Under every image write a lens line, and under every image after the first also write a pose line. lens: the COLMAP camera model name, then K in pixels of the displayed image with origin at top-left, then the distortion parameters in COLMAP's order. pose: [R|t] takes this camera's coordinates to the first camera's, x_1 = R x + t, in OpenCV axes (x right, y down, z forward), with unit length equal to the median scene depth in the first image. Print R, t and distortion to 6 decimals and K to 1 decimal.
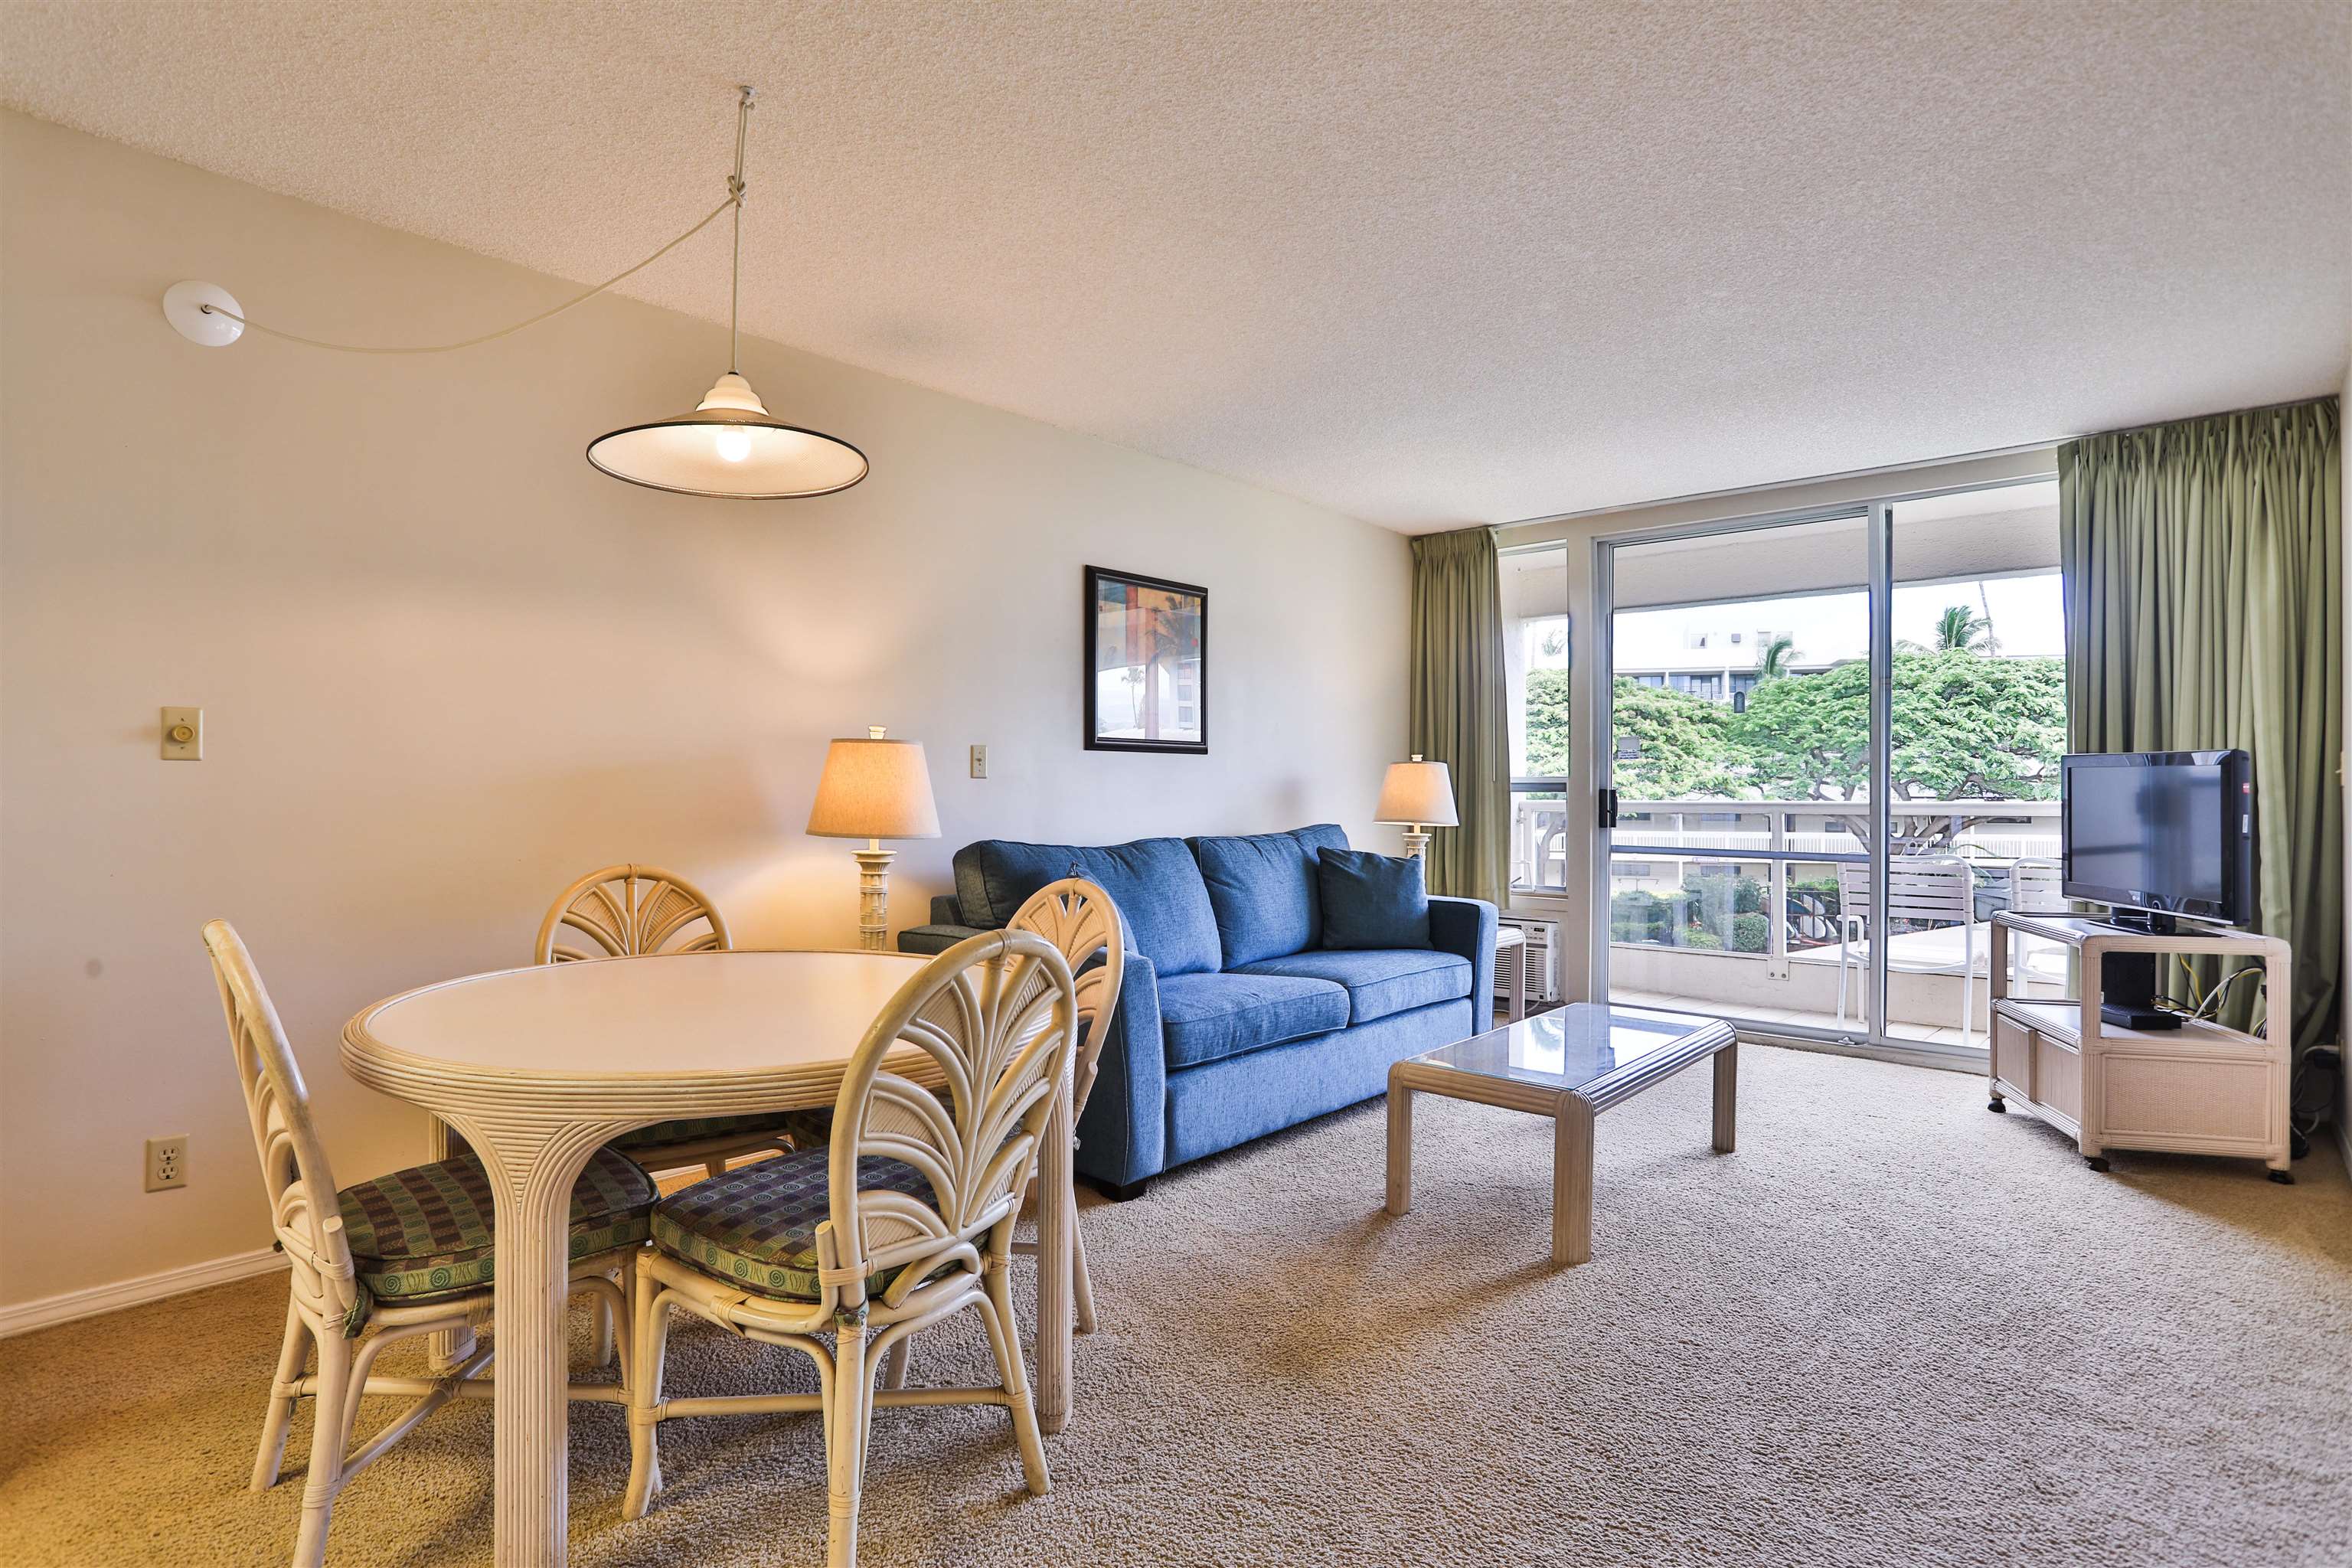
lens RADIAL K [[1147.6, 0, 1175.1], [0, 1147.6, 786.6], [0, 0, 1]] dist [-0.030056, 0.008047]
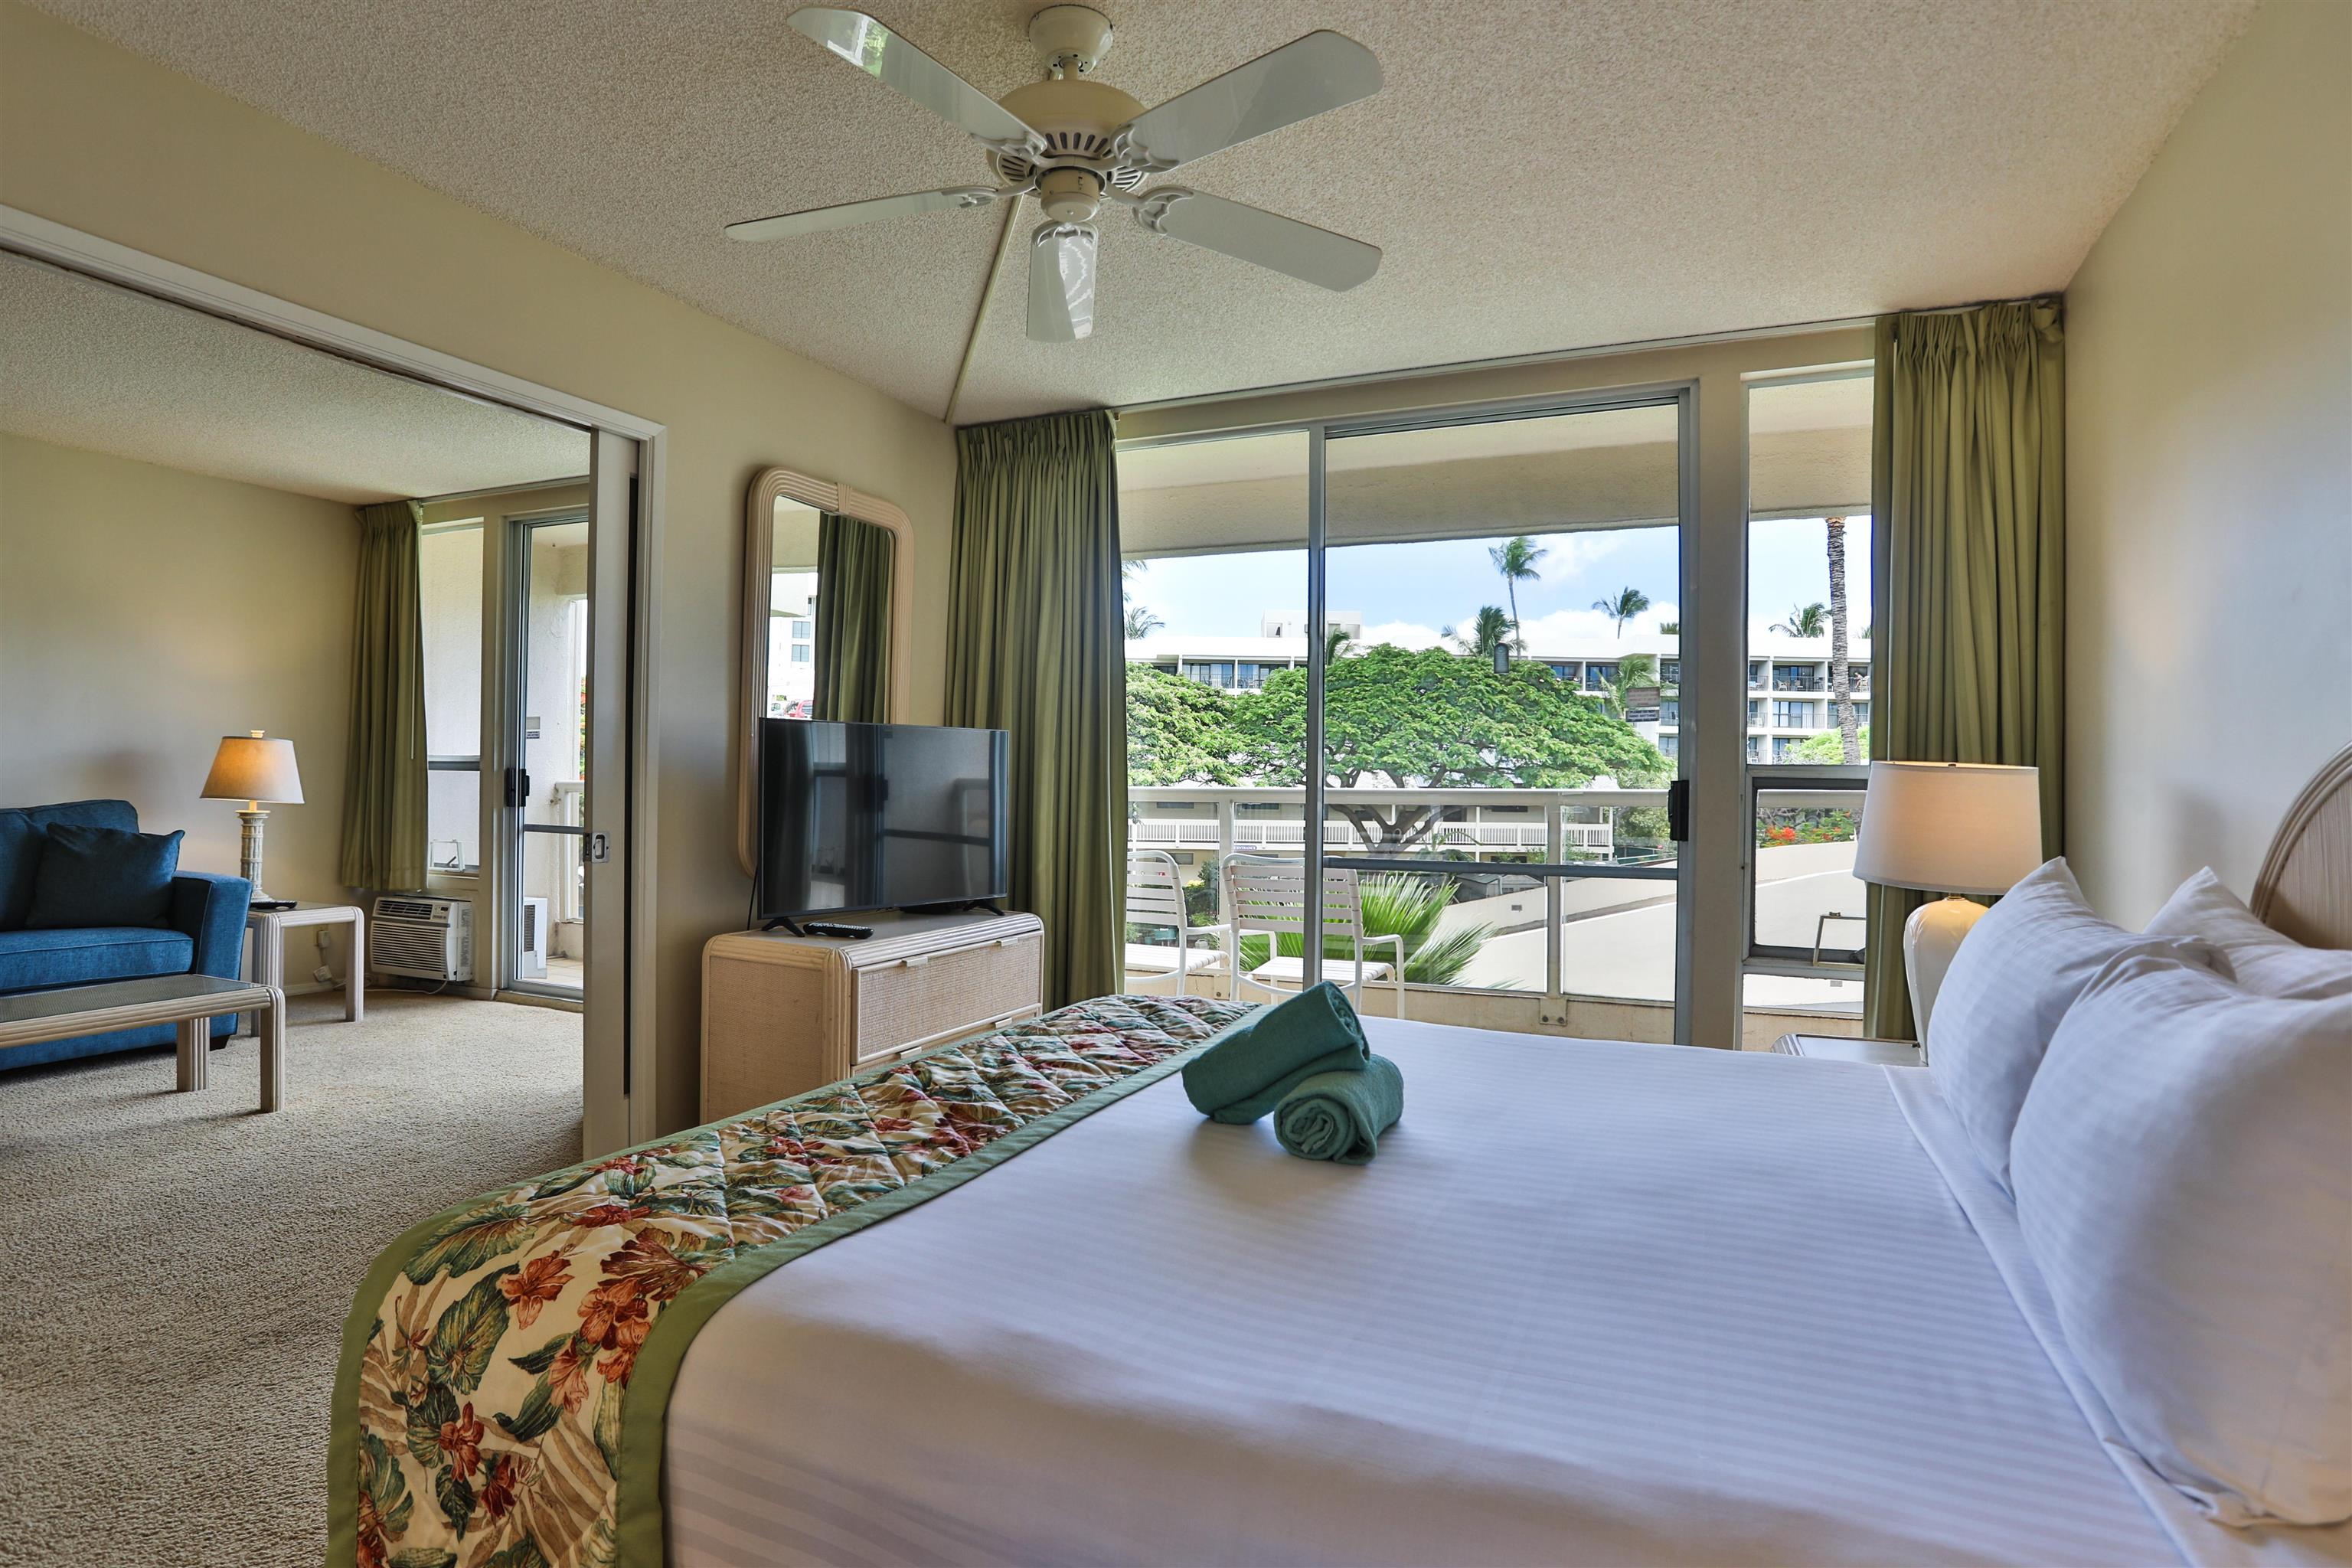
lens RADIAL K [[1258.5, 0, 1199.5], [0, 1258.5, 749.1], [0, 0, 1]] dist [-0.054767, 0.017221]
pose [[0.942178, 0.016251, 0.334717, 0.558981], [-0.010077, 0.999746, -0.020175, 0.001147], [-0.334960, 0.015635, 0.942103, -0.216669]]
